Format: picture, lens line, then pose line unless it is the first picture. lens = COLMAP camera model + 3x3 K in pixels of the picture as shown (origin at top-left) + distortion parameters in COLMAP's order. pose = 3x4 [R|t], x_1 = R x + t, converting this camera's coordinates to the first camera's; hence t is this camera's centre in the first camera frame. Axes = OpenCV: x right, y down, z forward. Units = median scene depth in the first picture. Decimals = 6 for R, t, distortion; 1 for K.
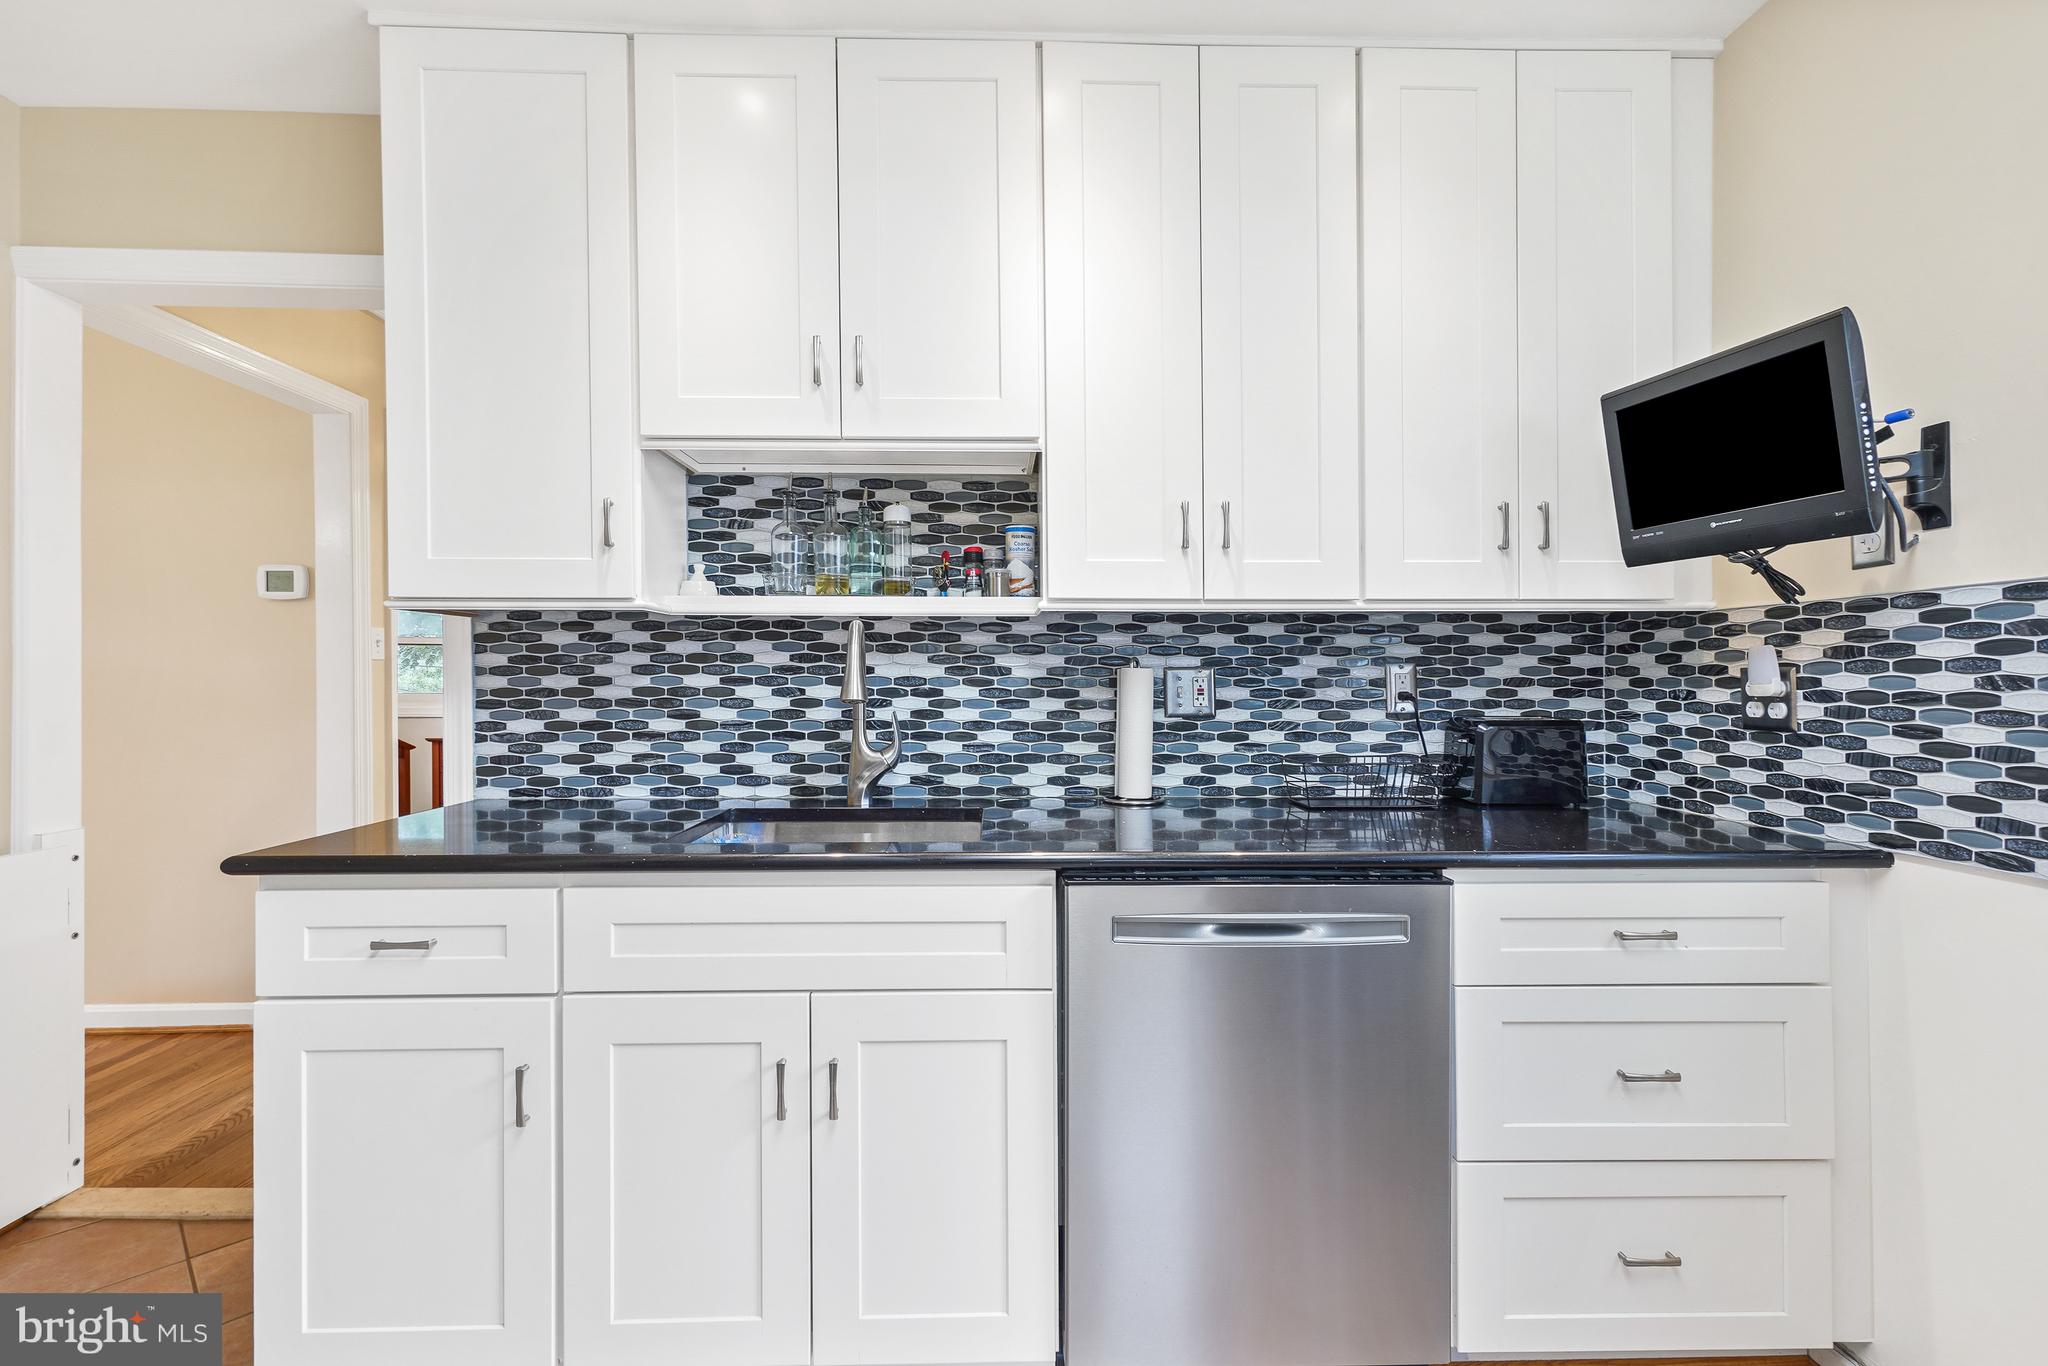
lens RADIAL K [[891.4, 0, 1018.5], [0, 891.4, 666.6], [0, 0, 1]] dist [-0.000252, -0.000408]
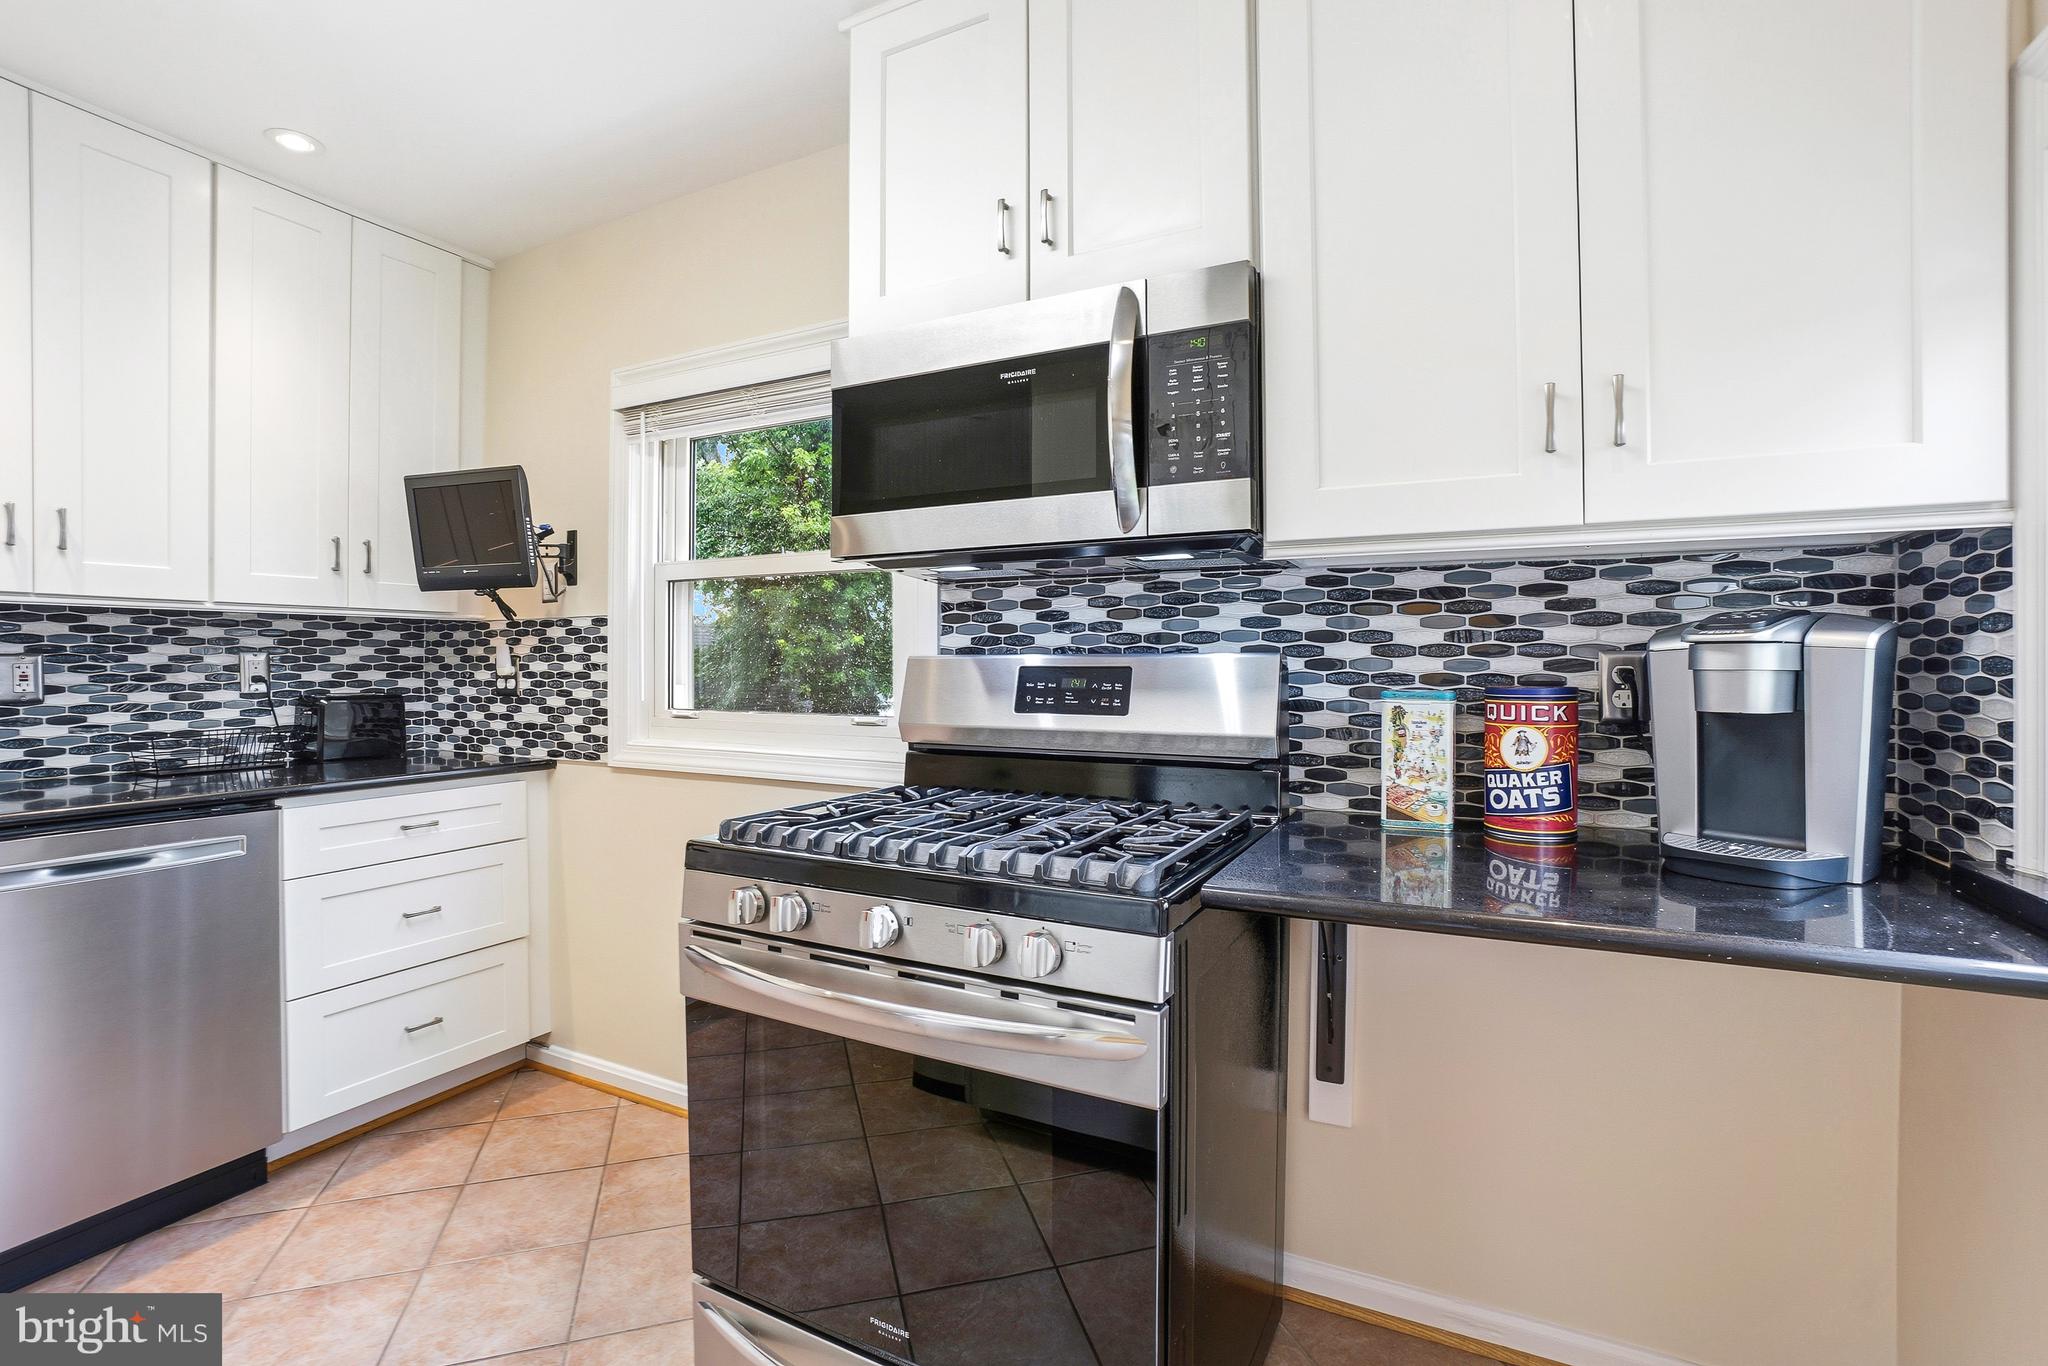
lens RADIAL K [[935.2, 0, 1021.3], [0, 935.2, 666.9], [0, 0, 1]] dist [-0.067262, 0.025207]
pose [[0.478190, -0.004089, 0.878247, -0.156994], [-0.012316, 0.999860, 0.011361, -0.010916], [-0.878170, -0.016249, 0.478072, -0.526938]]
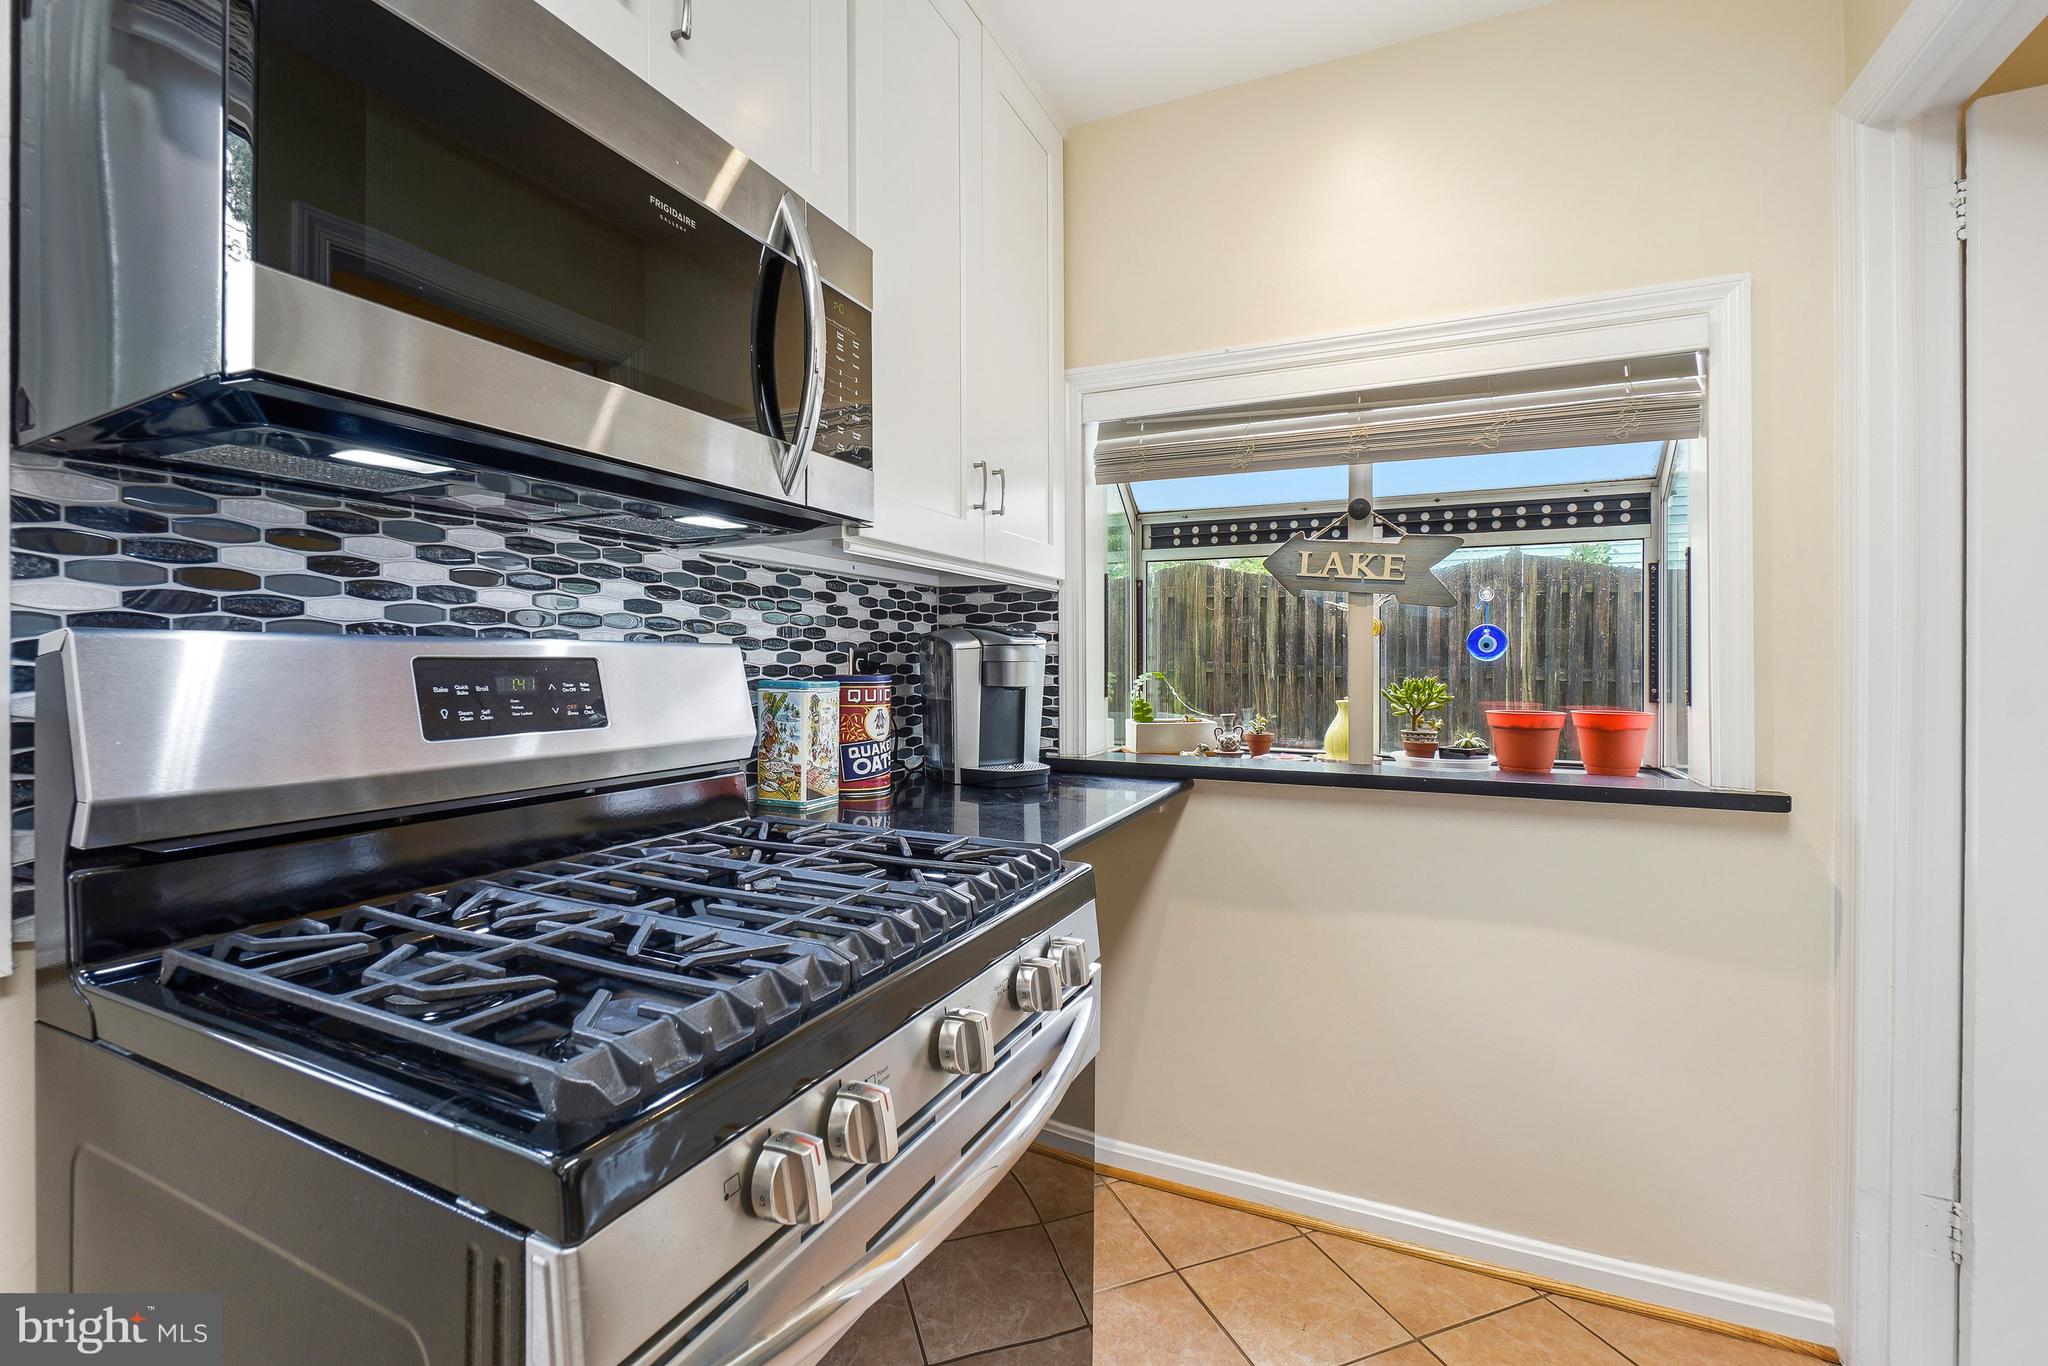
lens RADIAL K [[891.4, 0, 1018.5], [0, 891.4, 666.6], [0, 0, 1]] dist [-0.000252, -0.000408]
pose [[-0.896553, -0.010943, 0.442800, 0.140064], [-0.014552, 0.999883, -0.004755, 0.001645], [-0.442696, -0.010707, -0.896608, 0.208356]]
